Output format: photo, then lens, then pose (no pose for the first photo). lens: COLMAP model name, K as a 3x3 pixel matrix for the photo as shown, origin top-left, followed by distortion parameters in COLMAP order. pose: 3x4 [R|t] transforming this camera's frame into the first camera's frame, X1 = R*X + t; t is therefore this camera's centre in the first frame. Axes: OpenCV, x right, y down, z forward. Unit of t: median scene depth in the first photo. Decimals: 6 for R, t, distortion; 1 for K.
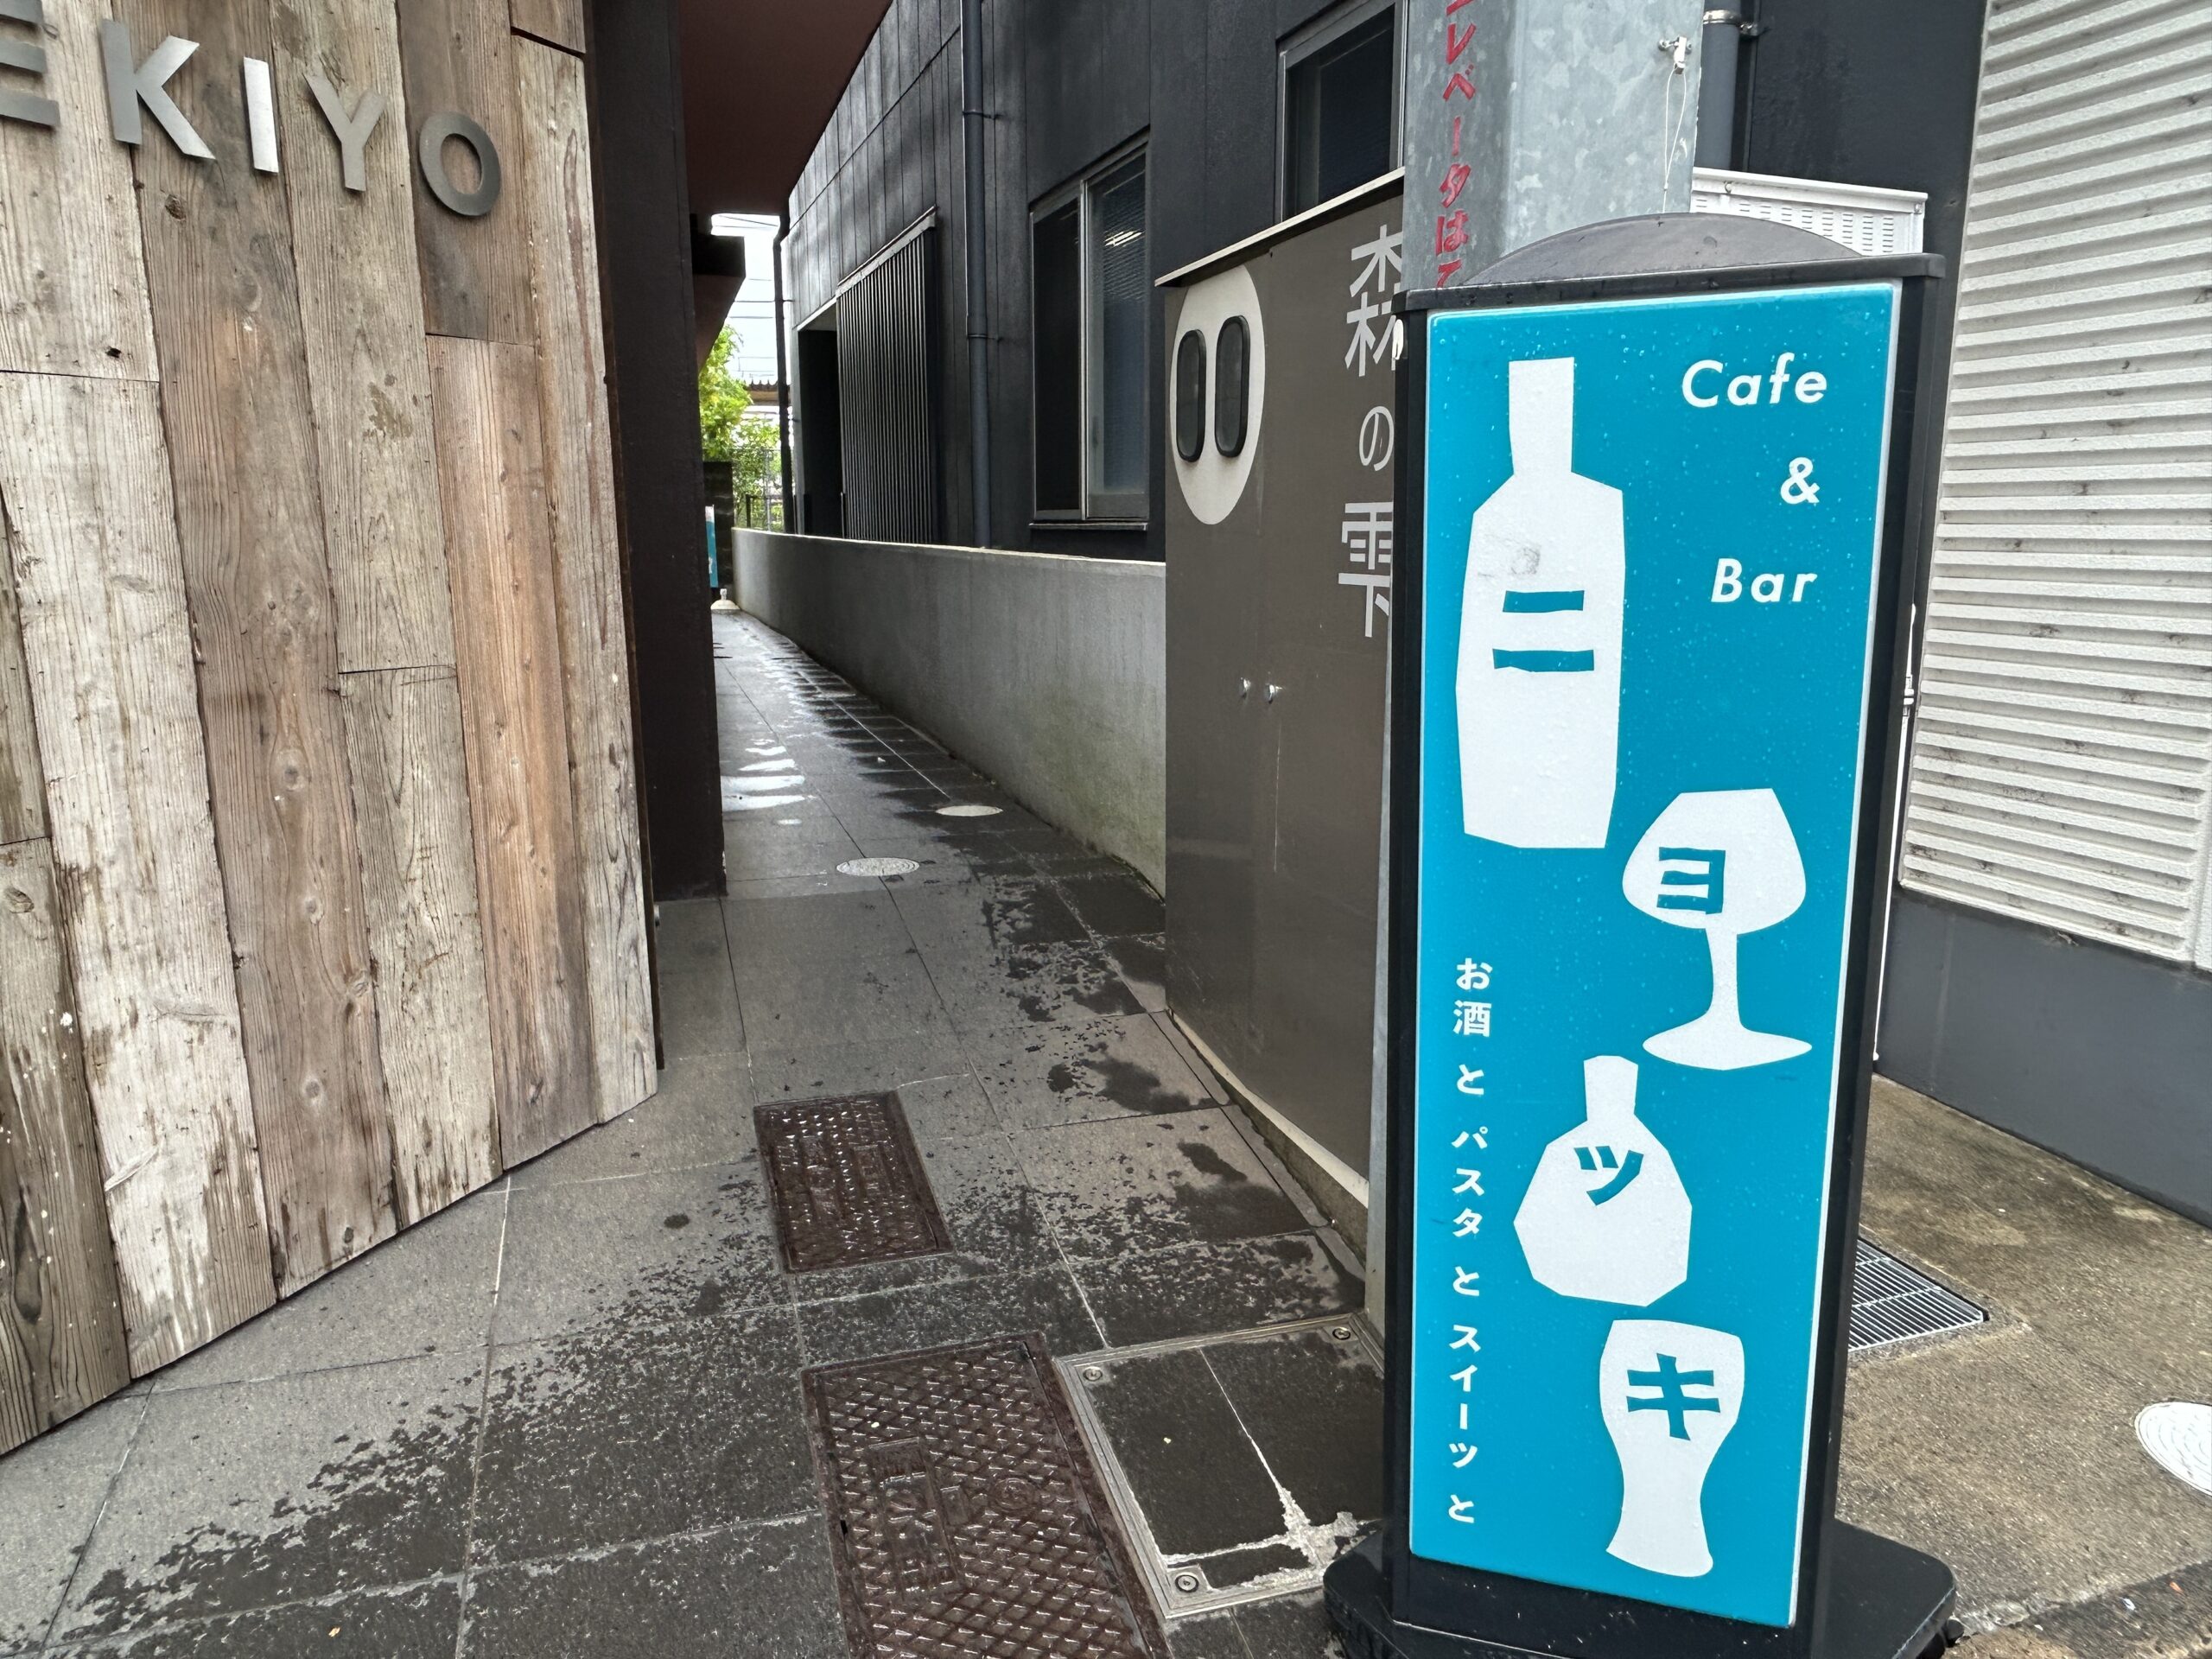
lens RADIAL K [[1482.2, 0, 1106.0], [0, 1482.2, 829.5], [0, 0, 1]] dist [-0.029590, 0.000111]
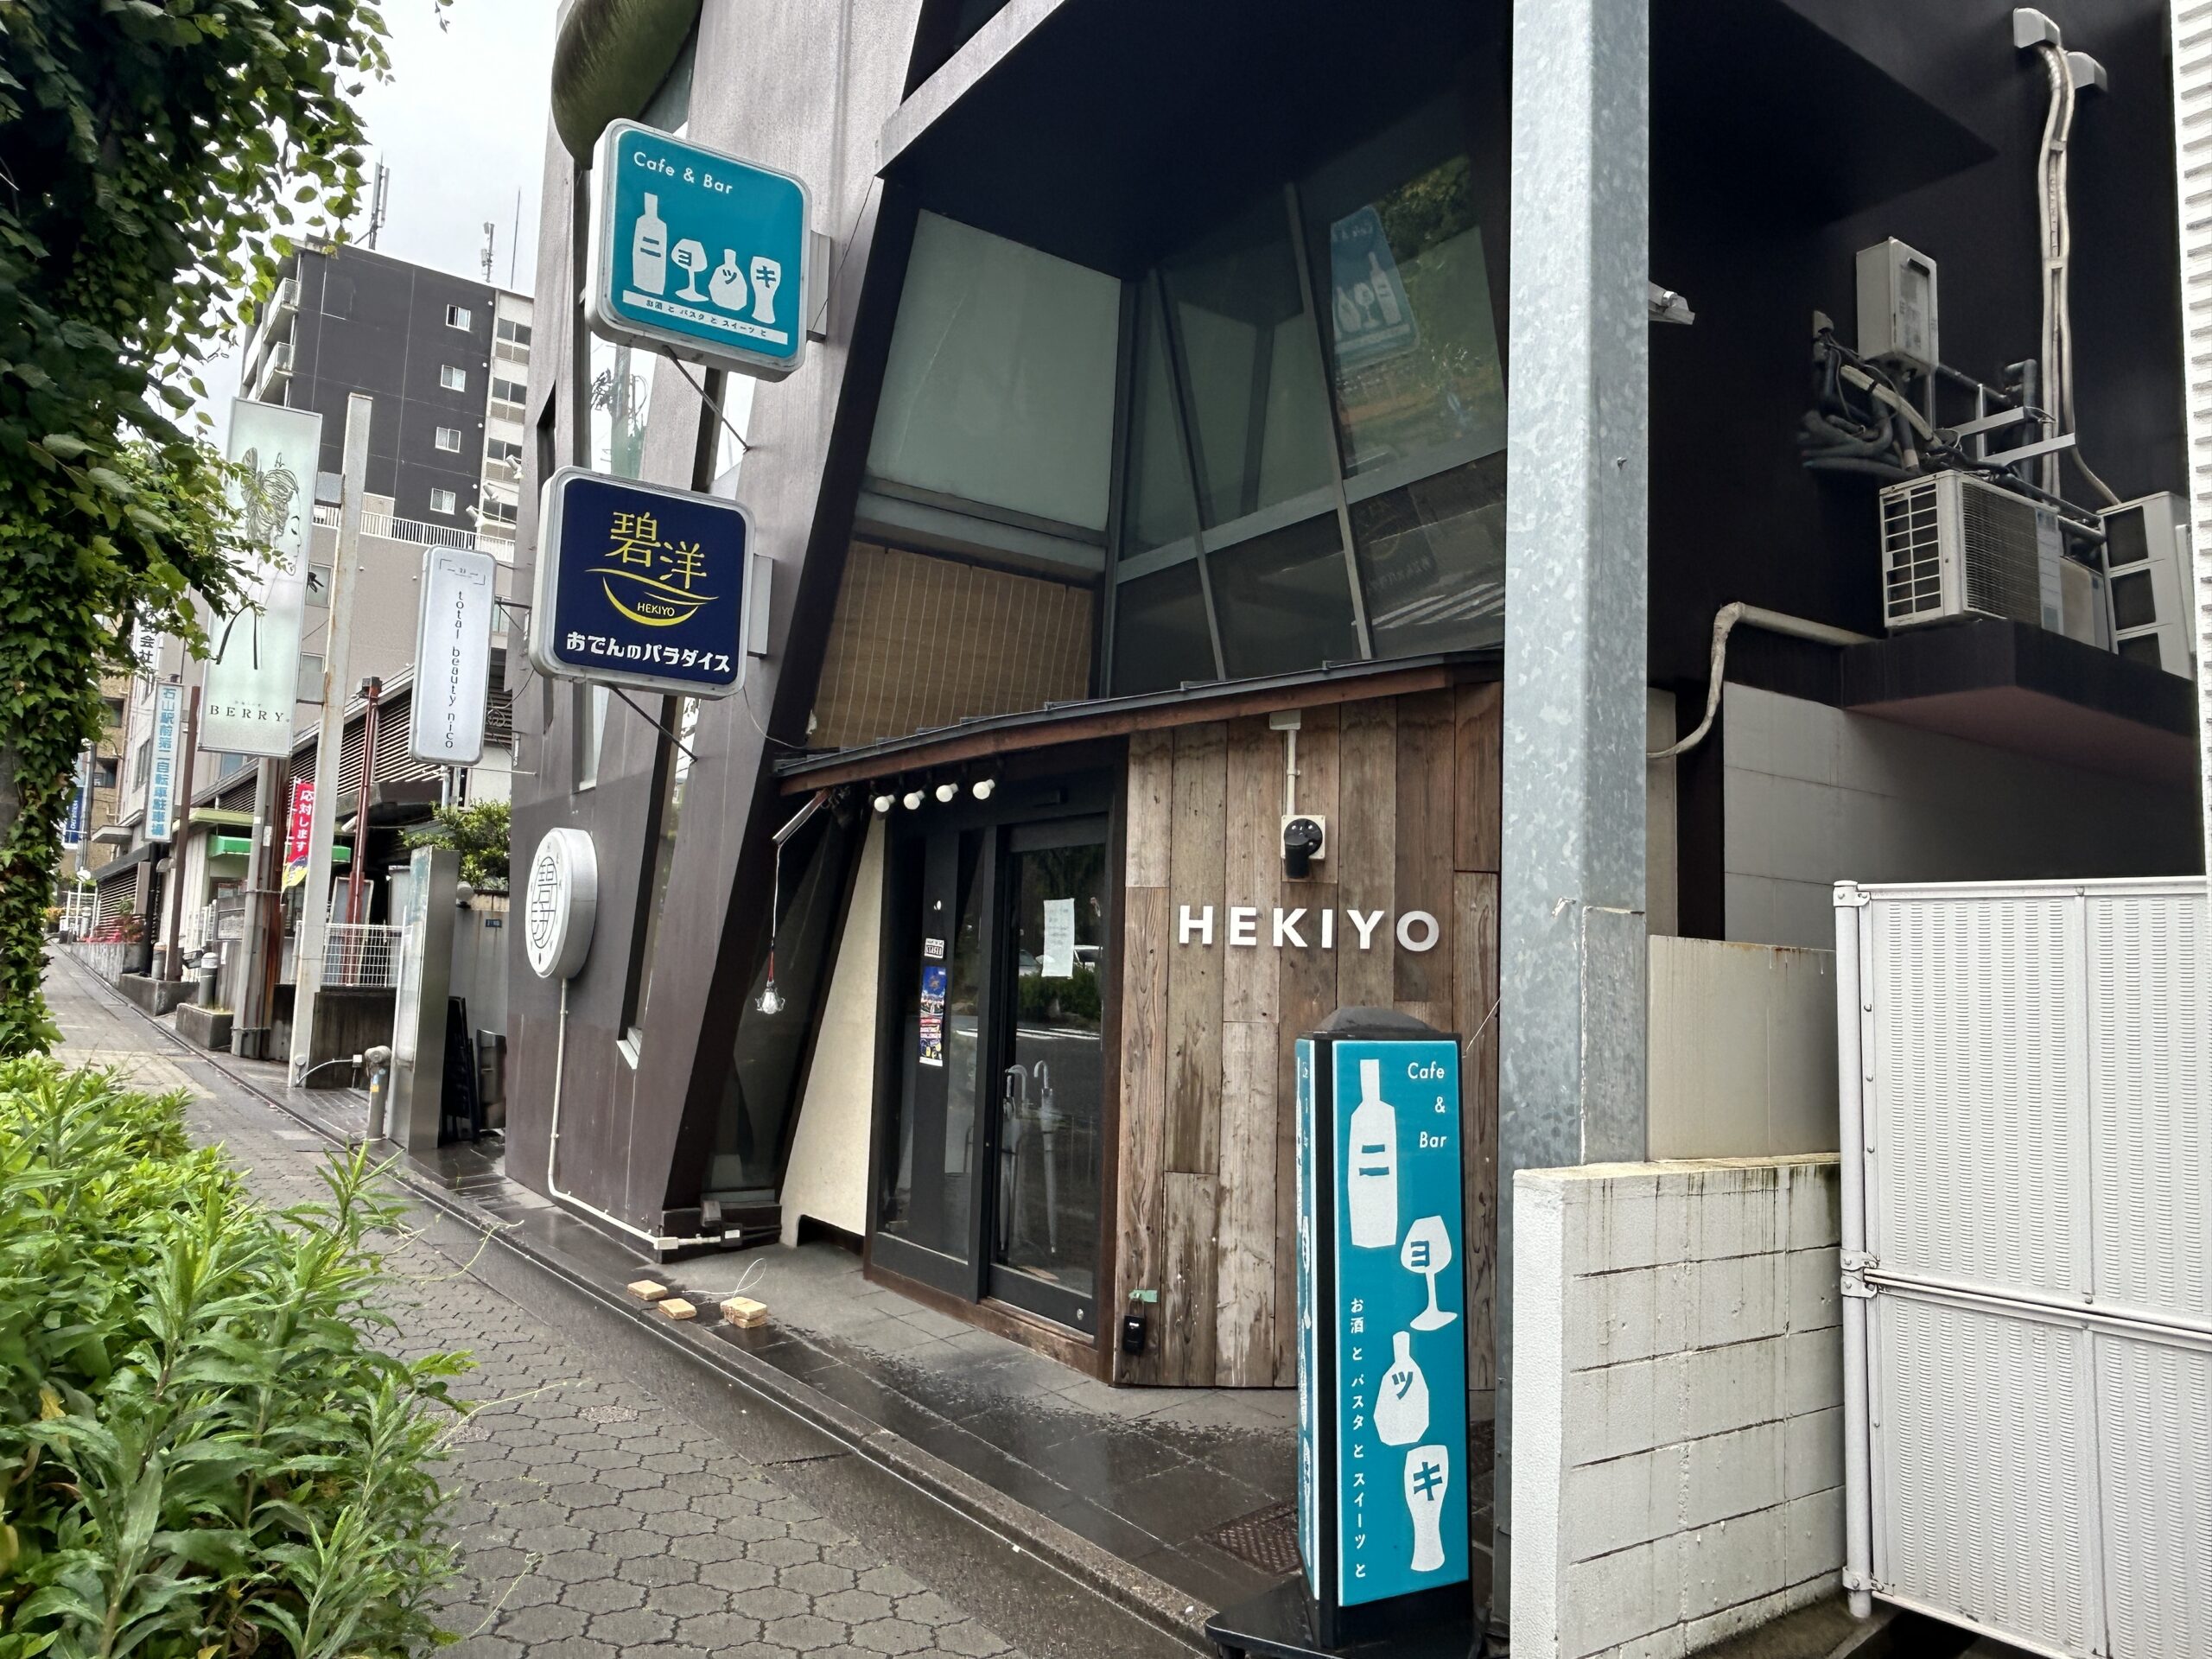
lens RADIAL K [[1482.2, 0, 1106.0], [0, 1482.2, 829.5], [0, 0, 1]] dist [-0.029590, 0.000111]
pose [[0.327576, -0.080896, -0.941355, 2.024642], [-0.229780, 0.959594, -0.162423, -0.123457], [0.916458, 0.269510, 0.295751, -0.275094]]
